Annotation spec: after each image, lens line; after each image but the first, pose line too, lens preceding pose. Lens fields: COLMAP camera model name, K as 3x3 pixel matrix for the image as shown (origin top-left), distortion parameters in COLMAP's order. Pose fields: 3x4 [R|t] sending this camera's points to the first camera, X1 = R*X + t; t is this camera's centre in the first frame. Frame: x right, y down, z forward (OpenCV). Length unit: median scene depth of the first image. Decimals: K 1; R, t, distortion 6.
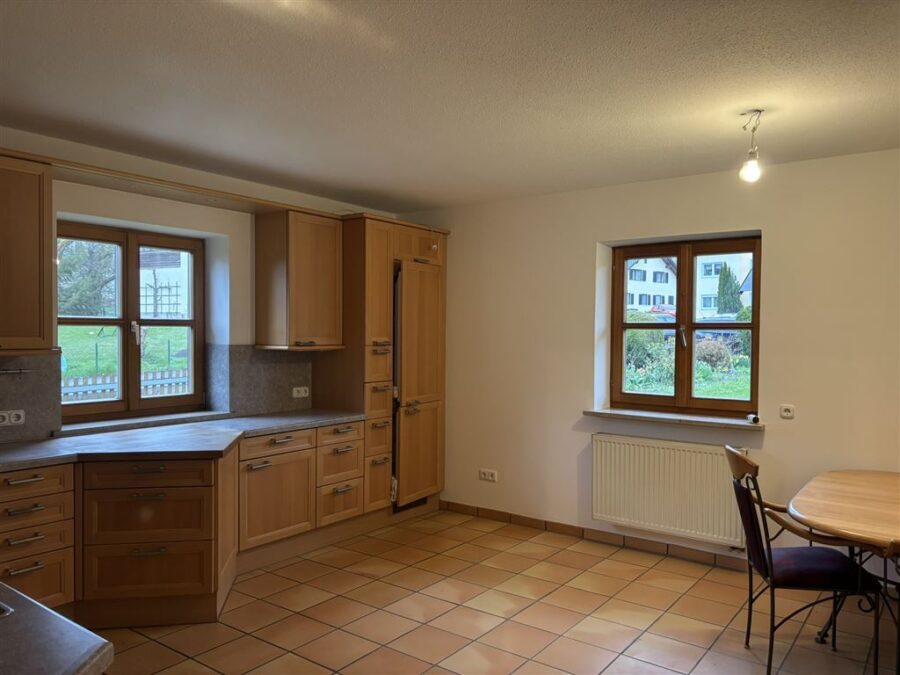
lens RADIAL K [[674.2, 0, 428.5], [0, 674.2, 337.6], [0, 0, 1]] dist [0.031549, 0.000697]
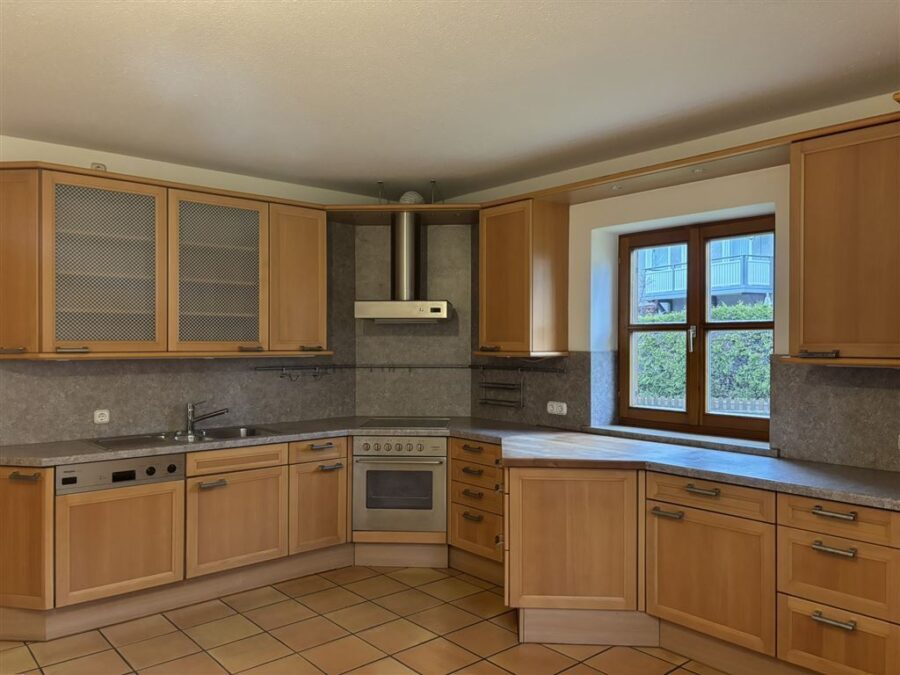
lens RADIAL K [[674.2, 0, 428.5], [0, 674.2, 337.6], [0, 0, 1]] dist [0.031549, 0.000697]
pose [[-0.193600, -0.012647, -0.980999, 0.499781], [-0.013064, 0.999861, -0.010312, 0.005721], [0.980994, 0.010819, -0.193738, 0.817528]]
